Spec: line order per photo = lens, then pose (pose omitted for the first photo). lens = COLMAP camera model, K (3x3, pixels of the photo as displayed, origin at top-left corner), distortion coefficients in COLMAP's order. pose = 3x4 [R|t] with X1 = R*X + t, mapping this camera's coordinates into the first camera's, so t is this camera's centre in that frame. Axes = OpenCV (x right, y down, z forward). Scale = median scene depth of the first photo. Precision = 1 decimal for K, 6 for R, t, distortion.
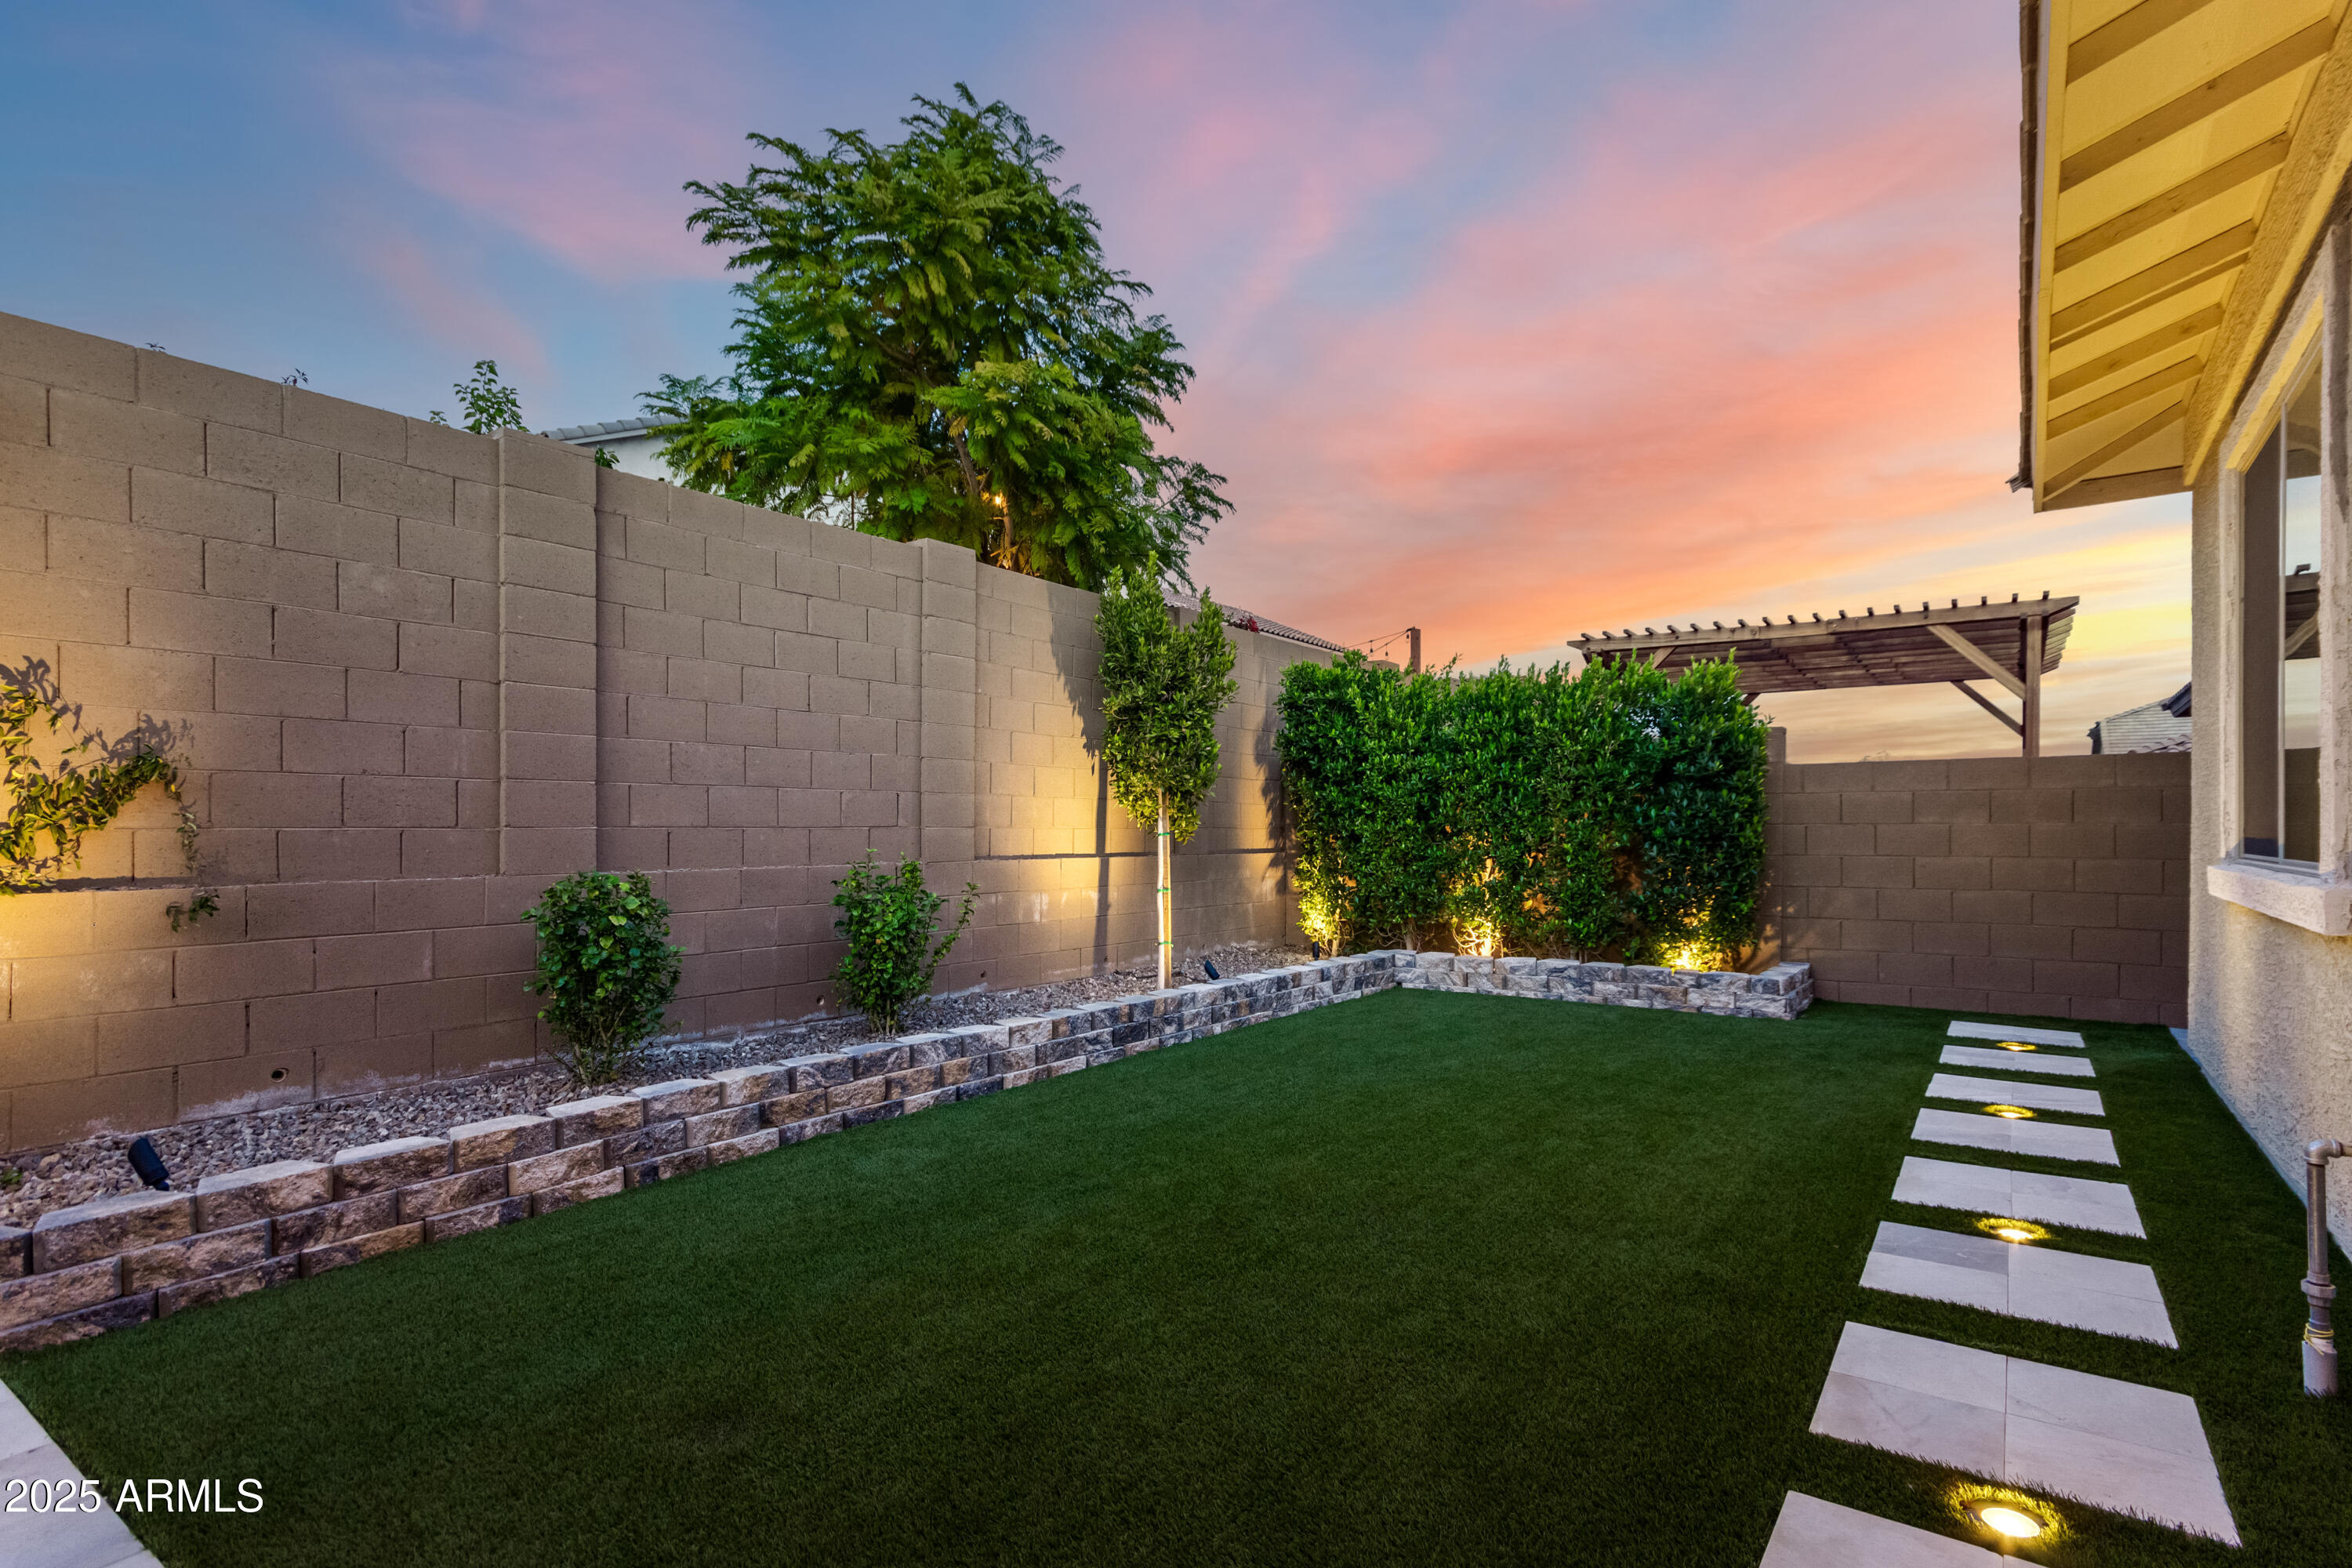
lens RADIAL K [[1154.8, 0, 1183.3], [0, 1154.8, 826.6], [0, 0, 1]] dist [0.002182, 0.012906]
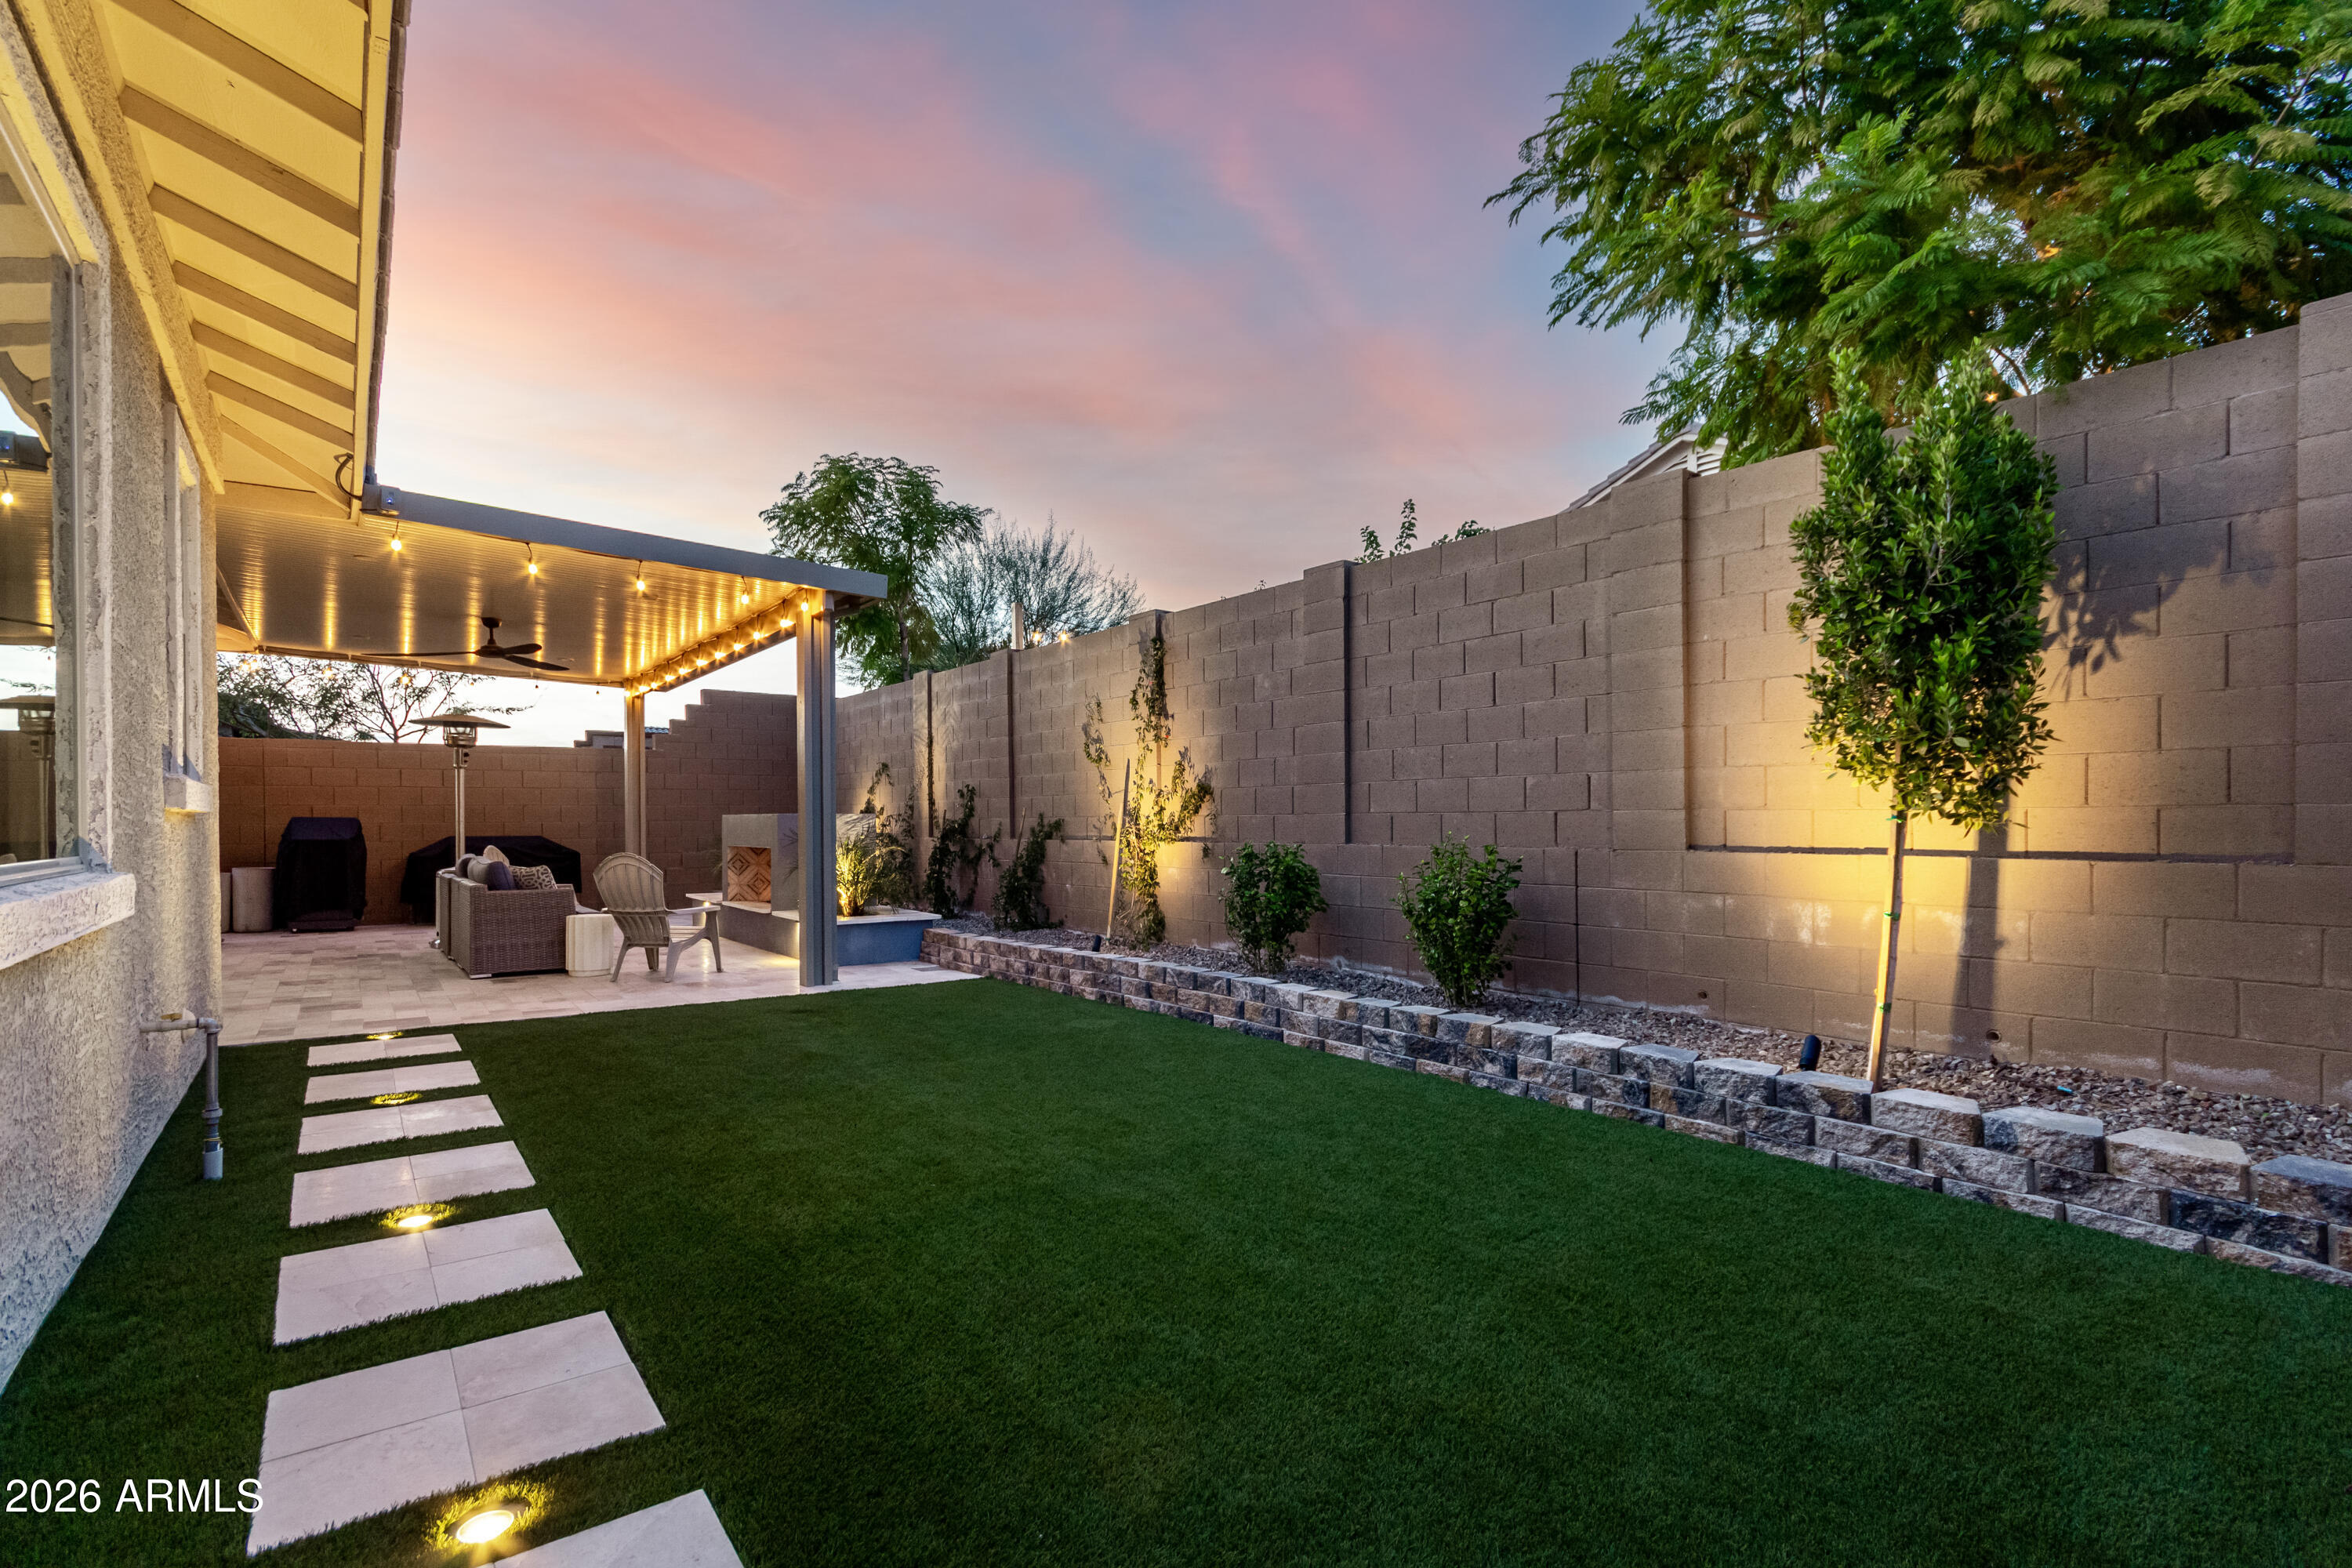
lens RADIAL K [[1132.8, 0, 1172.7], [0, 1132.8, 801.9], [0, 0, 1]] dist [0.014355, -0.000432]
pose [[-0.301501, -0.013141, -0.953375, 0.858130], [0.007192, 0.999845, -0.016056, 0.007252], [0.953439, -0.011698, -0.301359, 1.123770]]
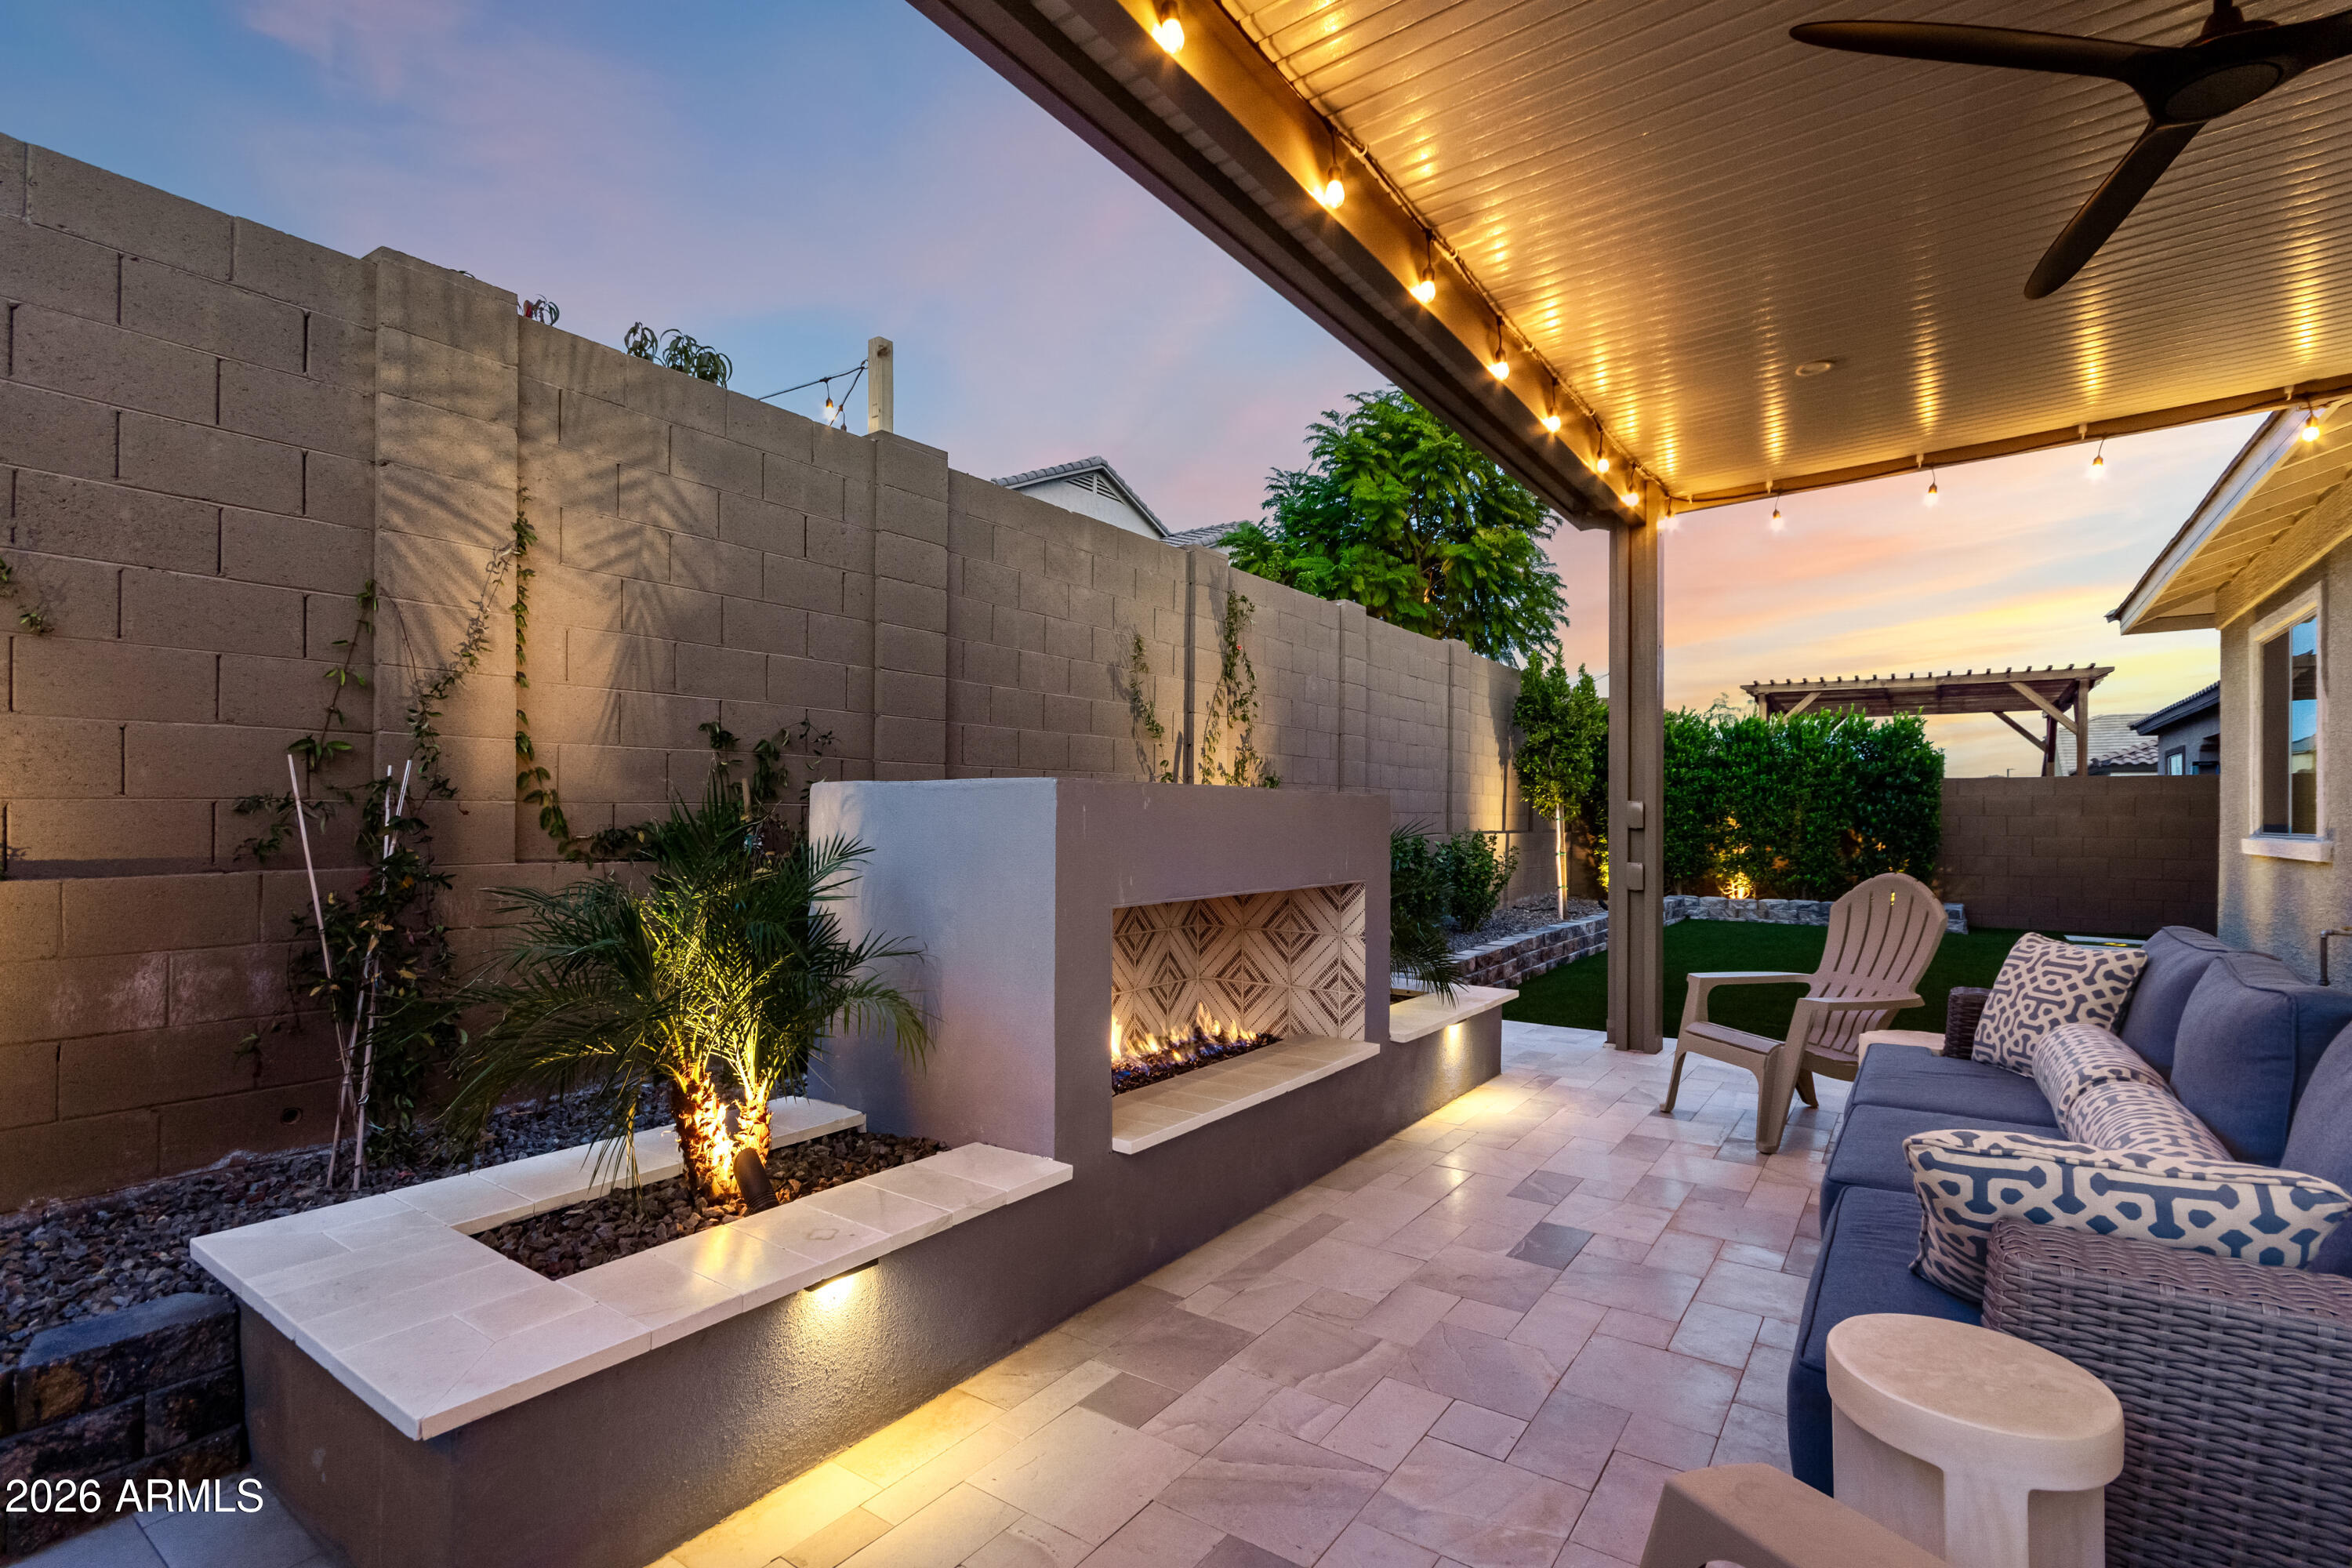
lens RADIAL K [[1104.2, 0, 1182.2], [0, 1104.2, 802.2], [0, 0, 1]] dist [0.019173, 0.000140]
pose [[0.999630, 0.008271, 0.025896, -0.763123], [-0.008002, 0.999913, -0.010460, 0.005275], [-0.025980, 0.010249, 0.999610, -0.675129]]
